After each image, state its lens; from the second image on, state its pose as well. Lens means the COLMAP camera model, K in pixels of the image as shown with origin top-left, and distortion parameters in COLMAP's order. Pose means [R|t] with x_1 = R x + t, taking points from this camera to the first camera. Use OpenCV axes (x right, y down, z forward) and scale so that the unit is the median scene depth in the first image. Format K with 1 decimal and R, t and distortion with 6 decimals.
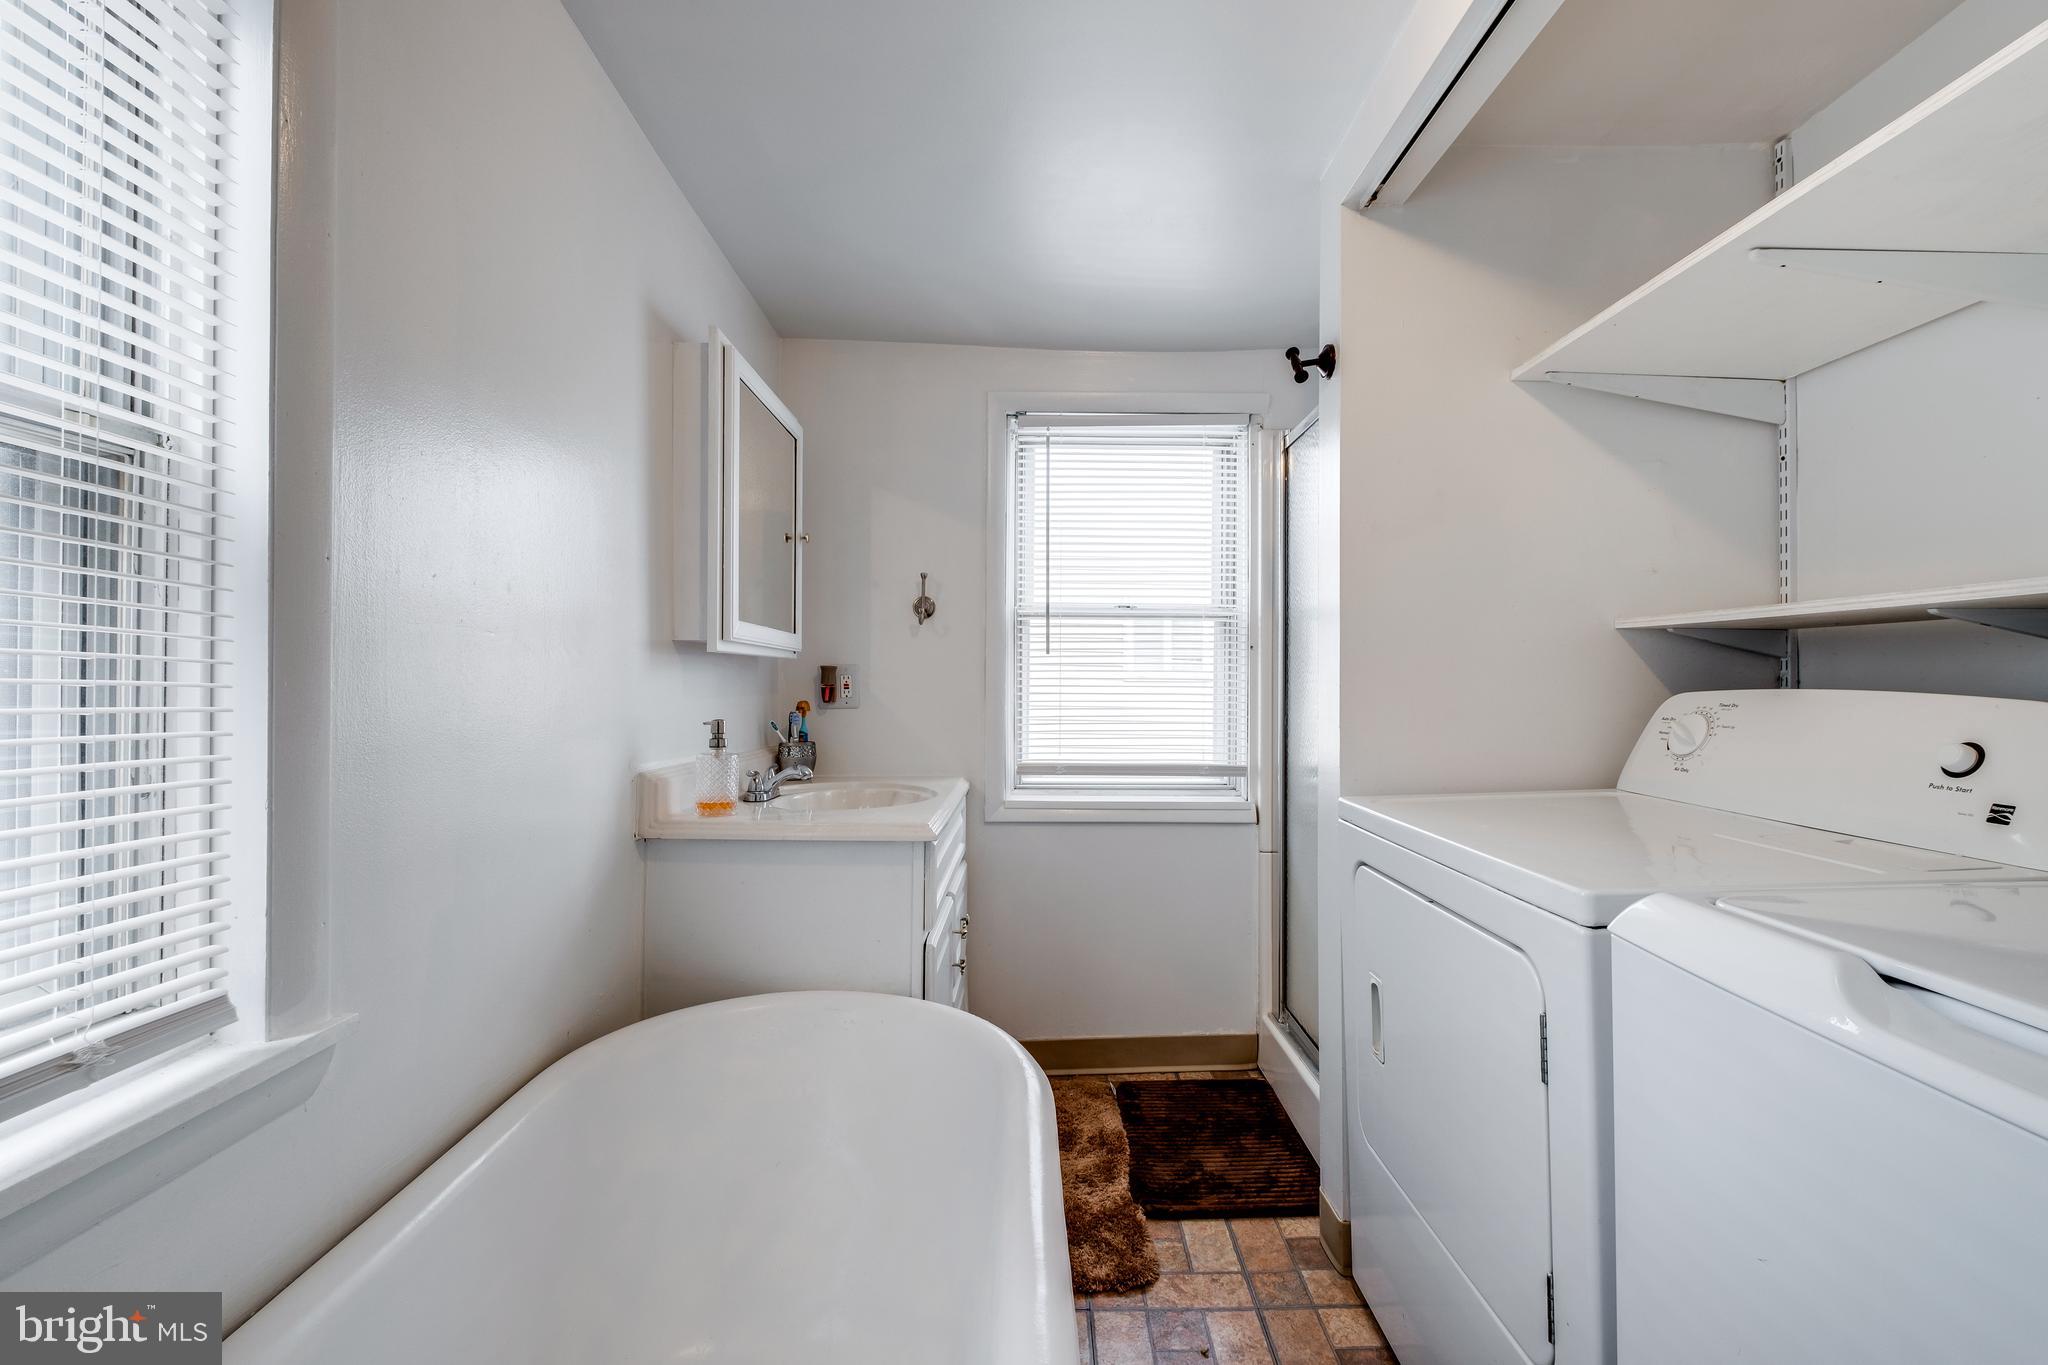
lens RADIAL K [[900.0, 0, 1031.9], [0, 900.0, 677.5], [0, 0, 1]] dist [0.009978, -0.009697]
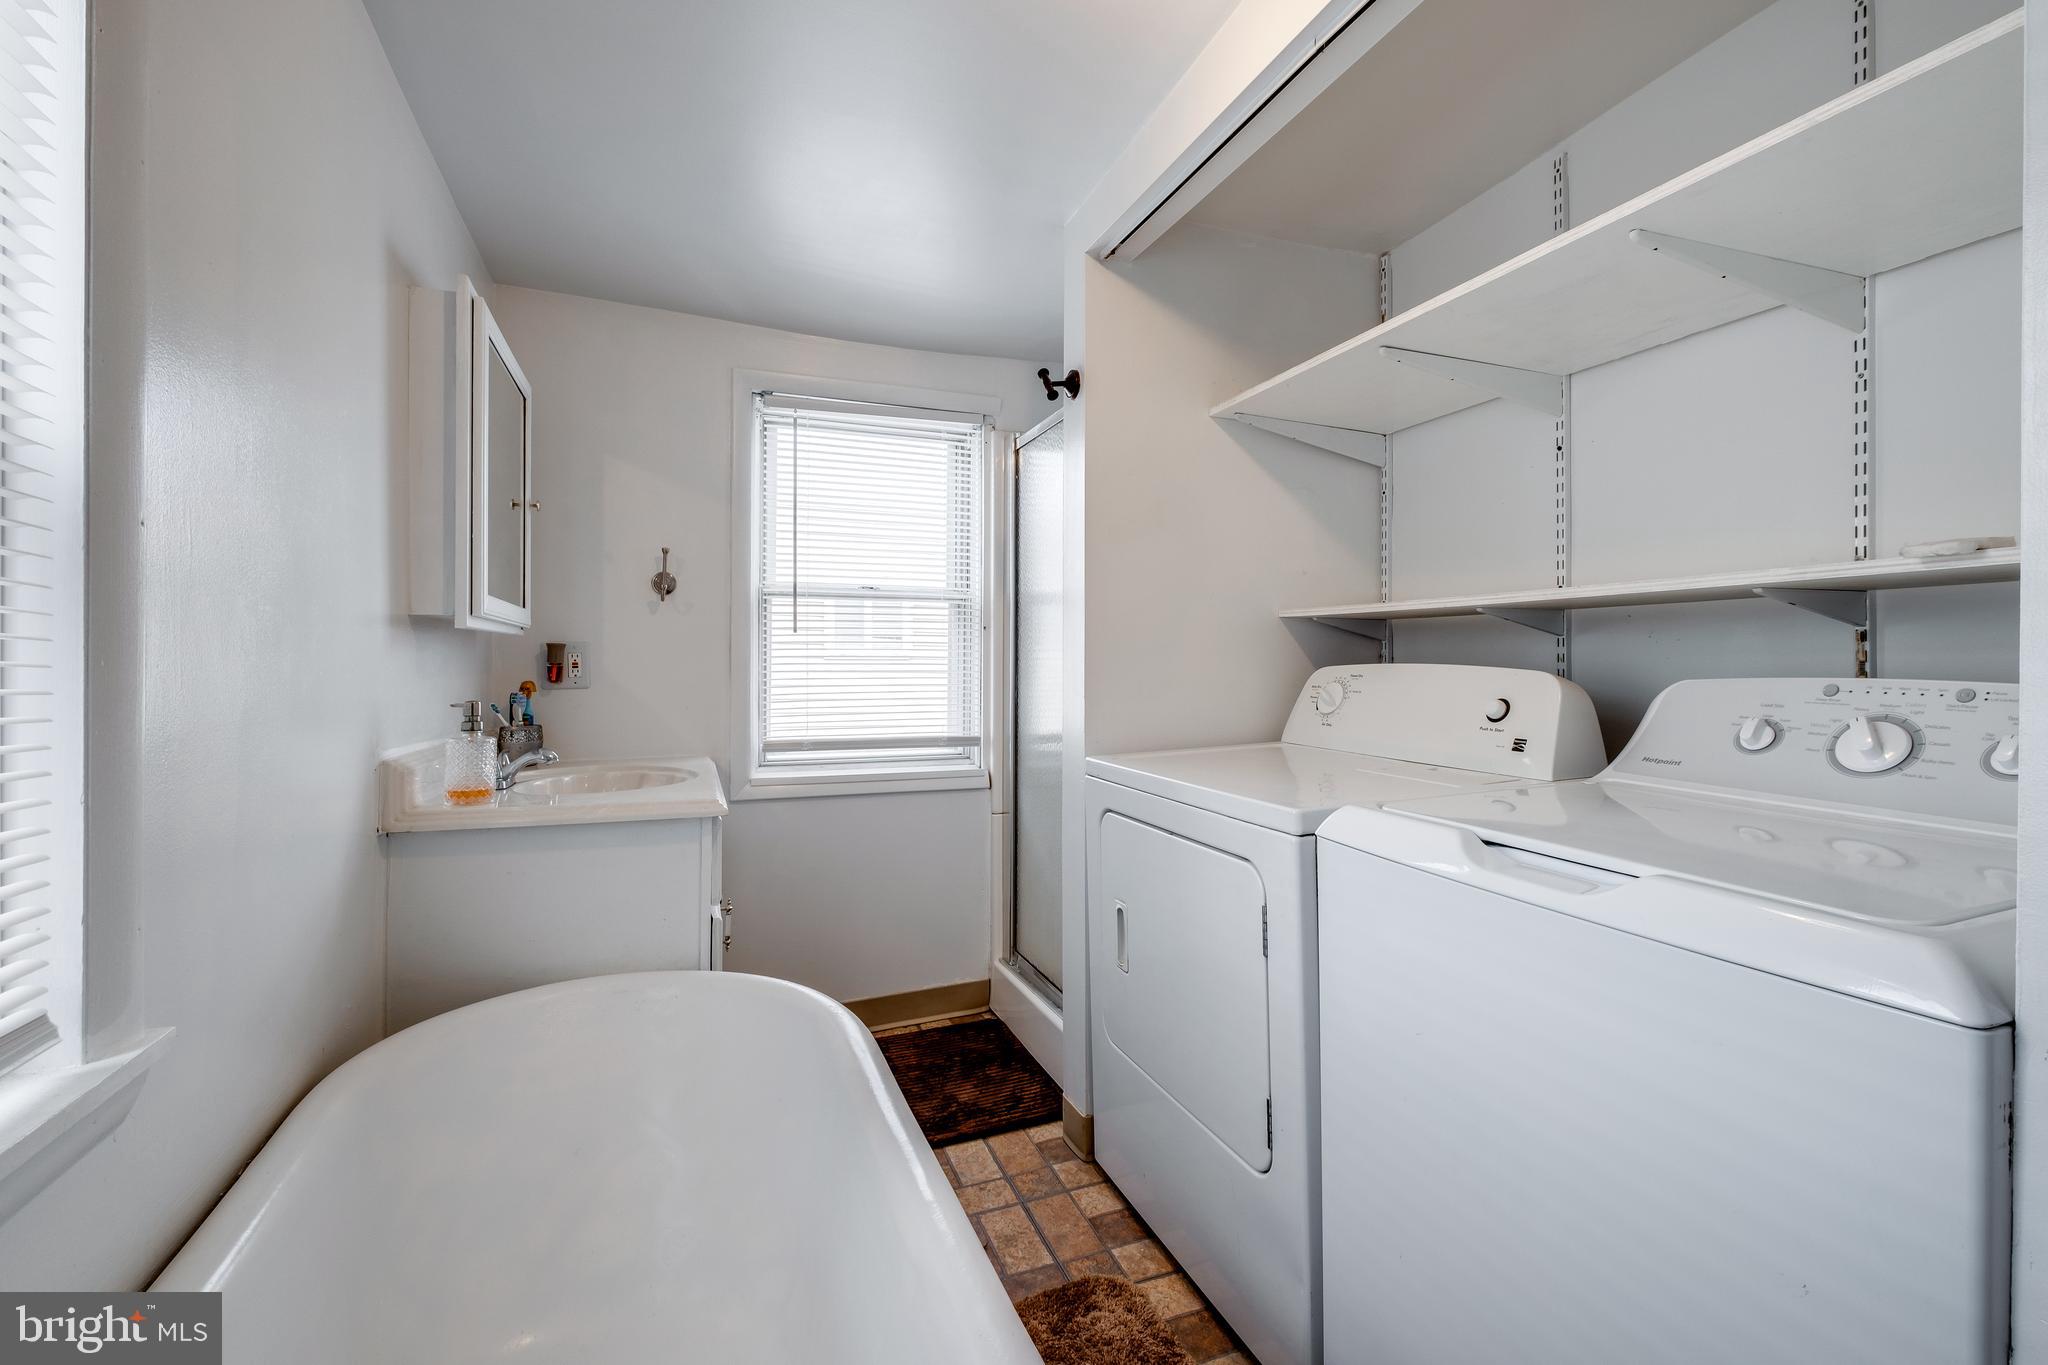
lens RADIAL K [[905.1, 0, 1041.5], [0, 905.1, 661.5], [0, 0, 1]] dist [0.007968, -0.007319]
pose [[0.933005, -0.003038, 0.359849, -0.124788], [0.000628, 0.999977, 0.006815, -0.000145], [-0.359862, -0.006132, 0.932986, -0.076200]]
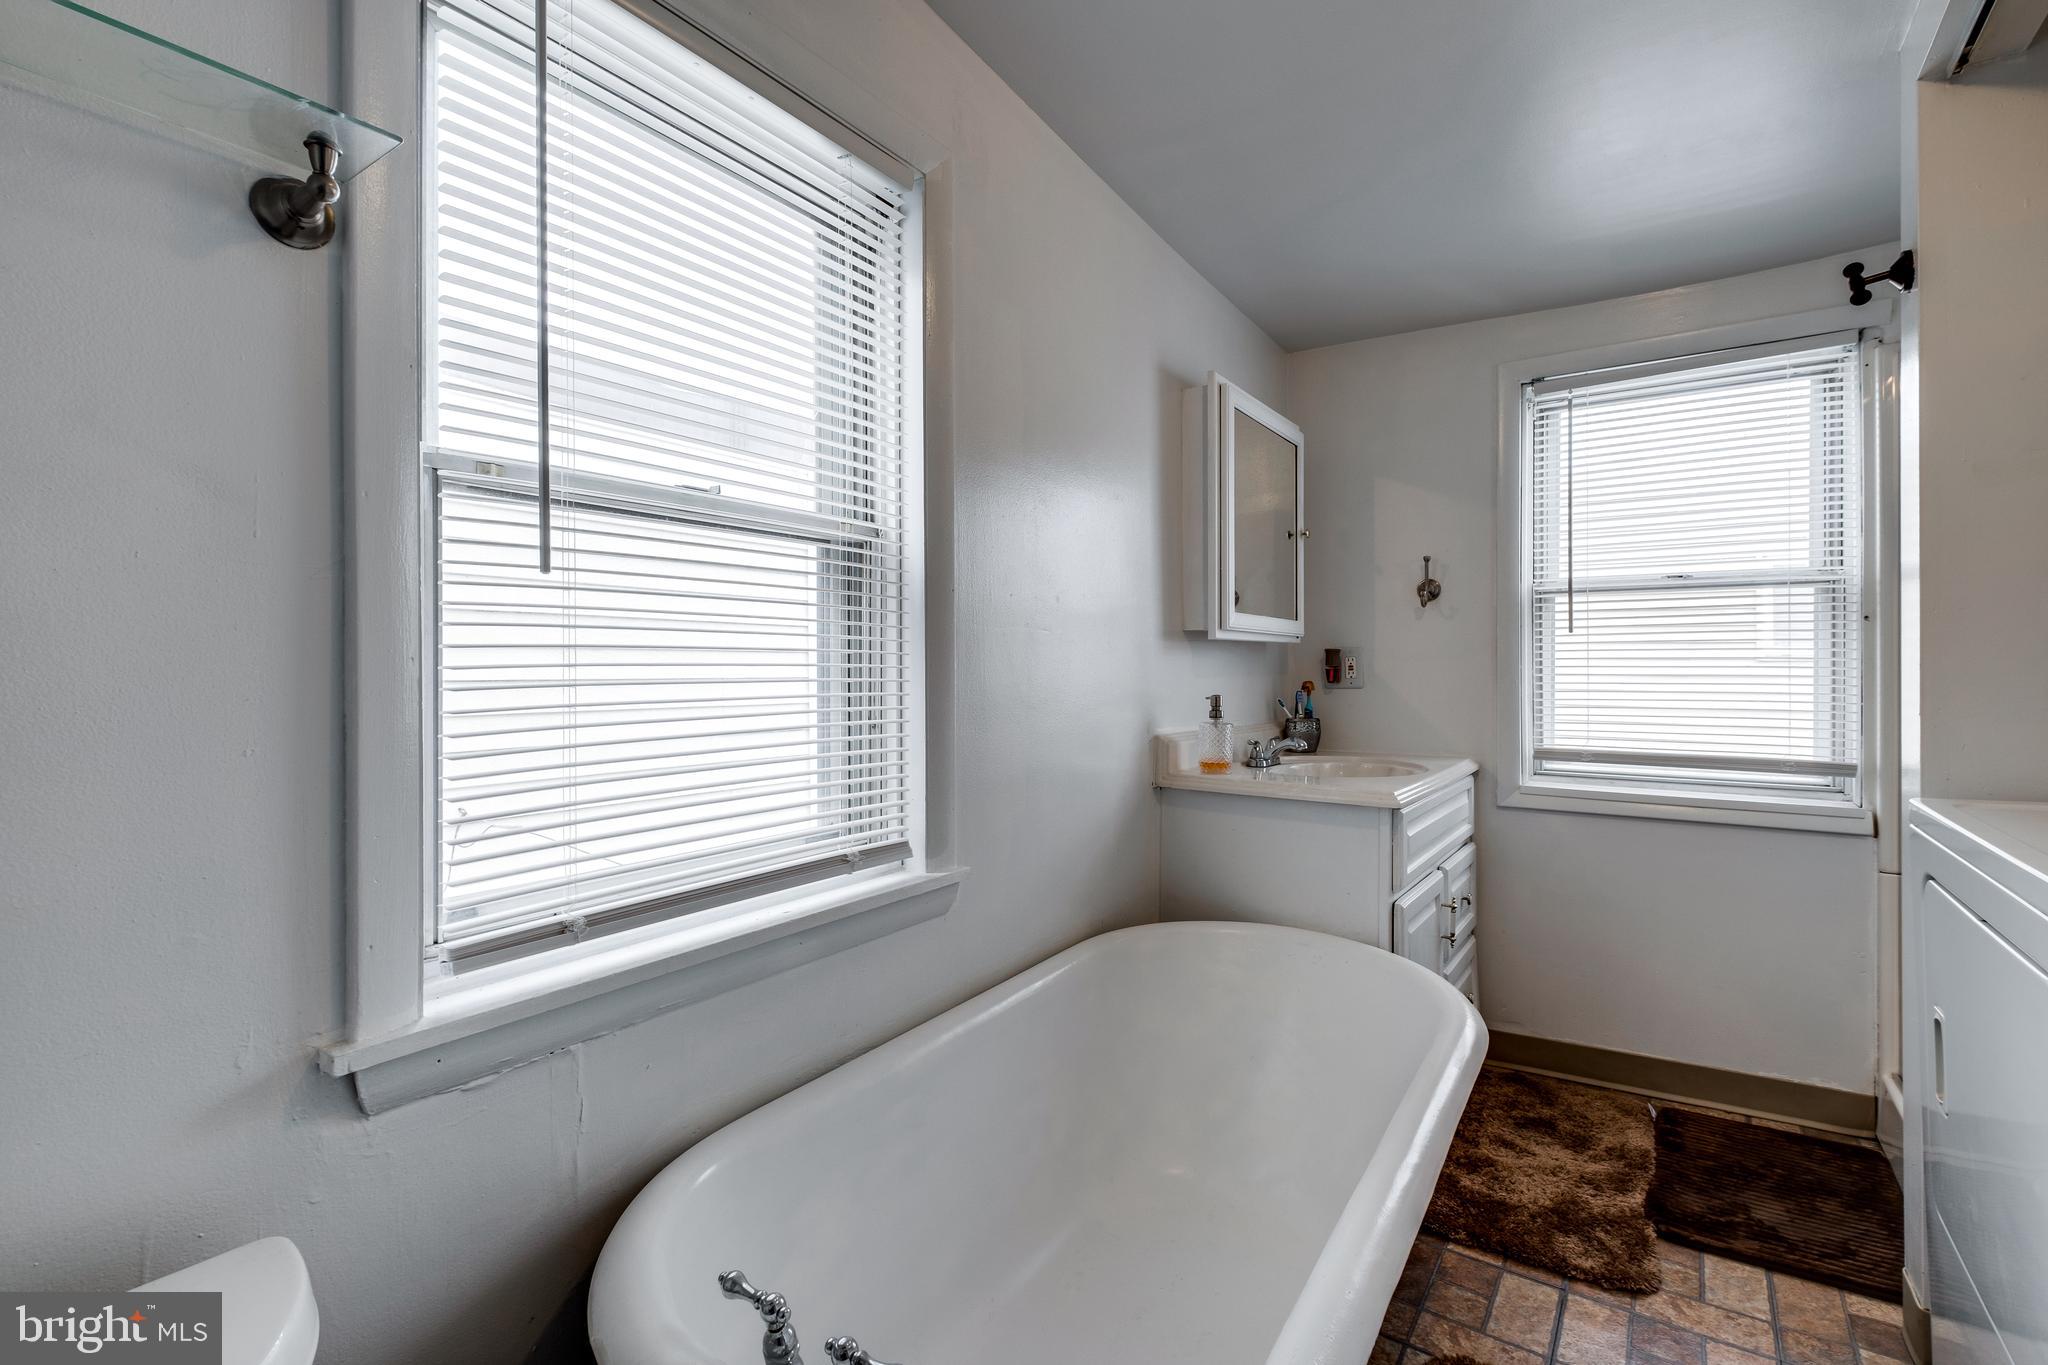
lens RADIAL K [[910.0, 0, 1029.1], [0, 910.0, 670.2], [0, 0, 1]] dist [-0.001224, -0.003308]
pose [[0.816746, -0.001834, -0.576995, 0.141125], [0.008059, 0.999934, 0.008230, 0.001022], [0.576942, -0.011372, 0.816706, -0.136044]]
